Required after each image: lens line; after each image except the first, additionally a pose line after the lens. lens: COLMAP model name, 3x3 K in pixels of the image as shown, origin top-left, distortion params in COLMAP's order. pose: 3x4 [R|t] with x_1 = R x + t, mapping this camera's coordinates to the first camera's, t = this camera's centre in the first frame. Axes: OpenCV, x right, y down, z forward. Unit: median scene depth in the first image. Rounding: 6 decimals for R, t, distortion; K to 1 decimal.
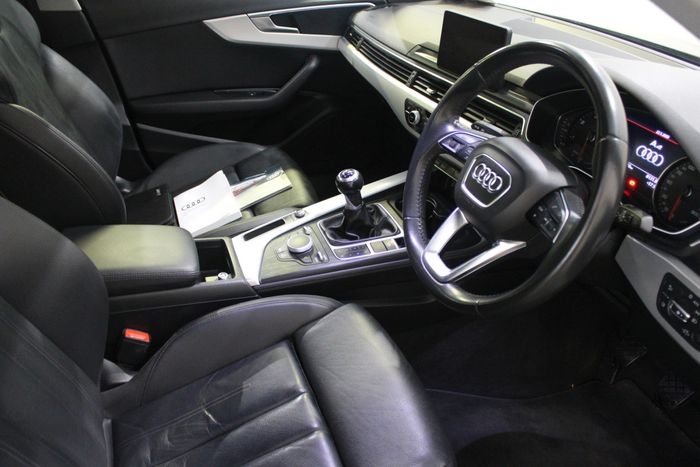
lens RADIAL K [[565.5, 0, 350.0], [0, 565.5, 233.5], [0, 0, 1]] dist [-0.165170, 0.138323]
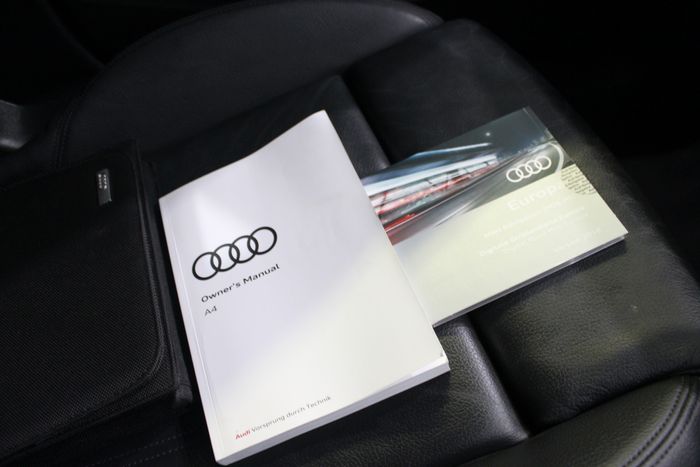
lens RADIAL K [[565.5, 0, 350.0], [0, 565.5, 233.5], [0, 0, 1]] dist [-0.165170, 0.138323]
pose [[0.997254, 0.049782, 0.054823, -0.234840], [-0.065240, 0.940887, 0.332380, -0.154676], [-0.035036, -0.335044, 0.941551, 0.725758]]
